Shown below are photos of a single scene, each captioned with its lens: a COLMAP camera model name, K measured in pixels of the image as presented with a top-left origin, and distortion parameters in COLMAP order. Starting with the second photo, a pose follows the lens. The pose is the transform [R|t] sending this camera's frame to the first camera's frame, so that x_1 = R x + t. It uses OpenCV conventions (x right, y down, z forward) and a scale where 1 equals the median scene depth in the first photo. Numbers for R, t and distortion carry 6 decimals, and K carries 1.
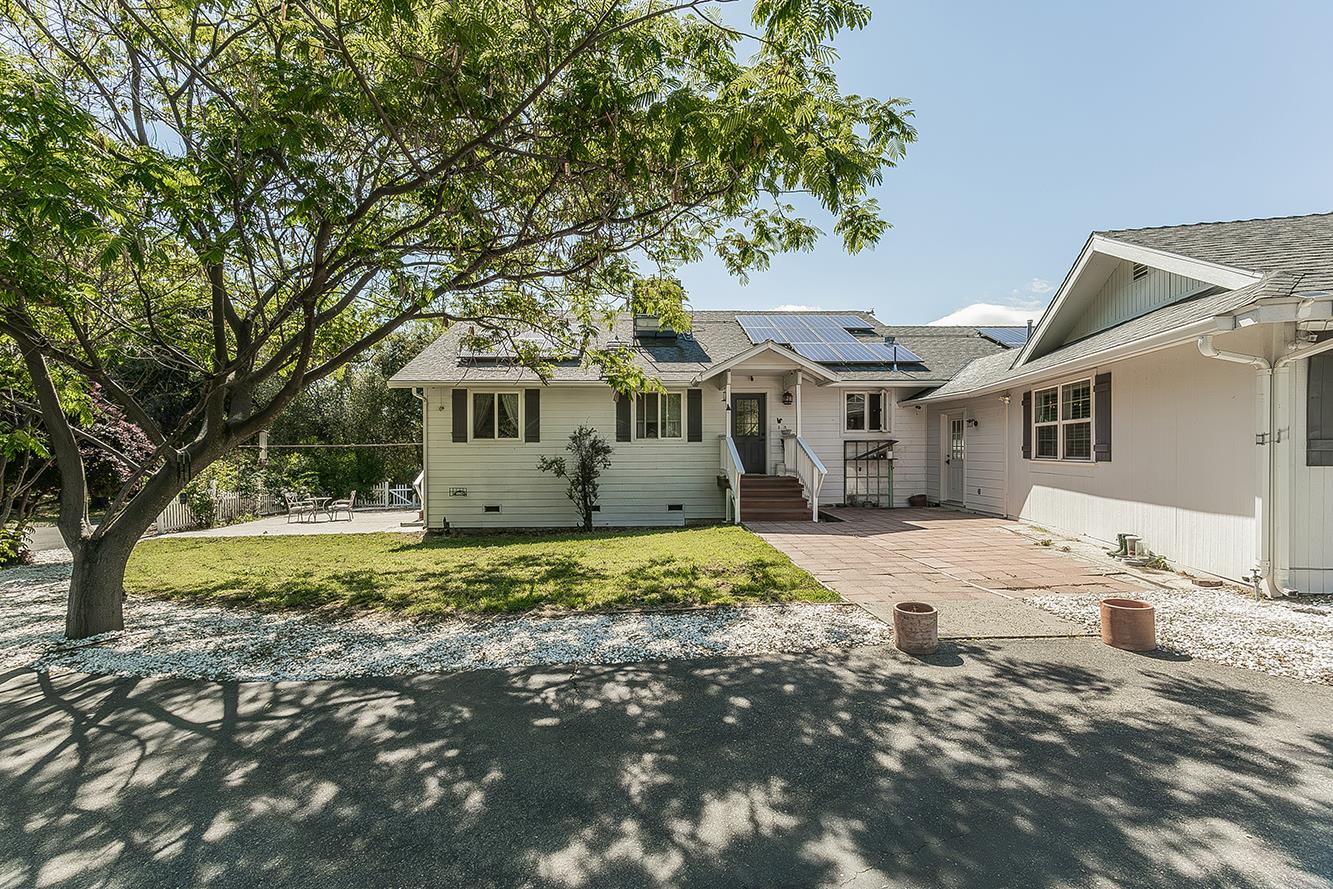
lens RADIAL K [[561.2, 0, 670.8], [0, 561.2, 451.5], [0, 0, 1]] dist [0.024446, -0.001681]
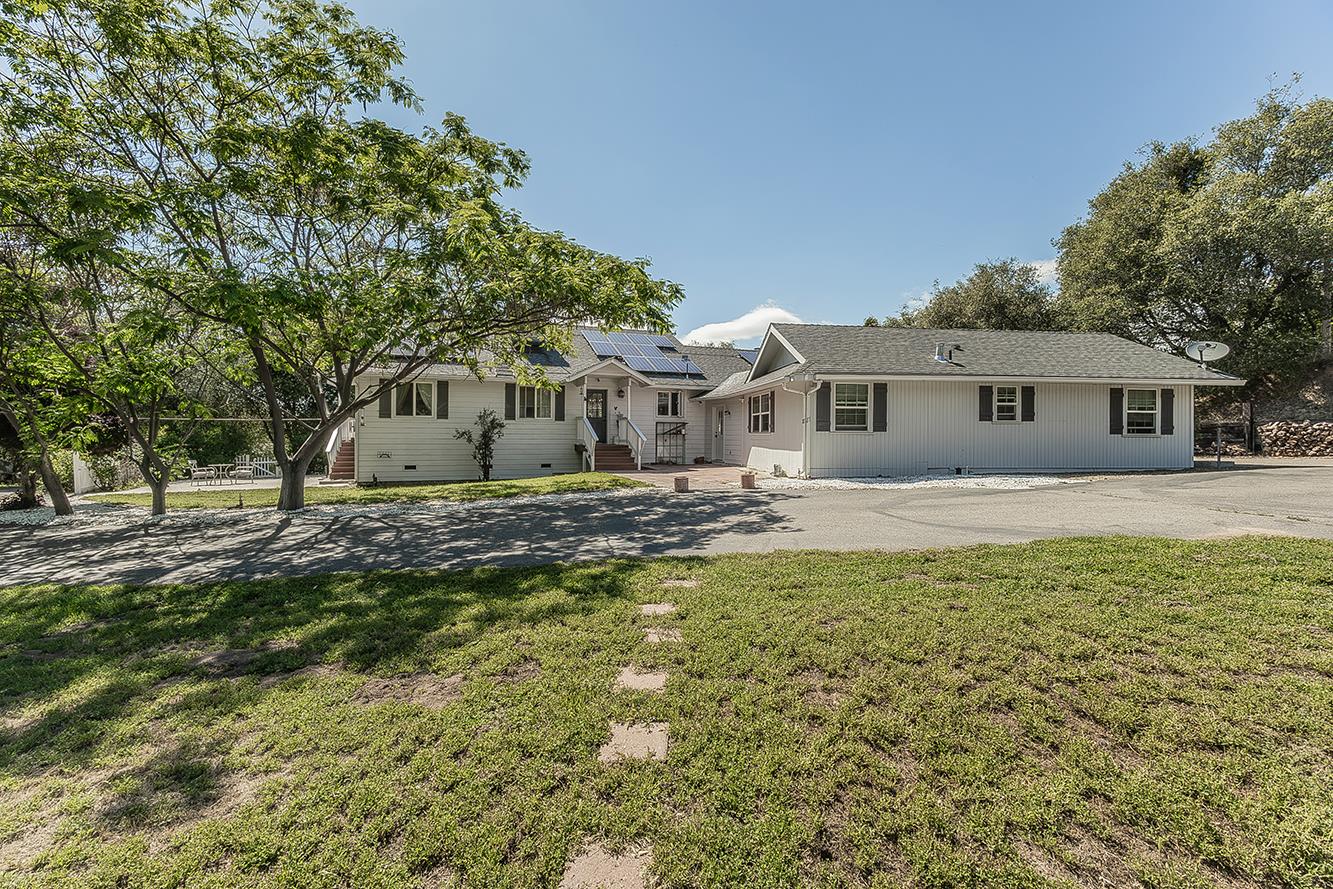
lens RADIAL K [[561.2, 0, 666.2], [0, 561.2, 436.6], [0, 0, 1]] dist [0.024446, -0.001681]
pose [[0.948907, 0.009398, 0.315416, -0.160538], [-0.009408, 0.999955, -0.001489, 0.023532], [-0.315415, -0.001555, 0.948952, -0.501002]]
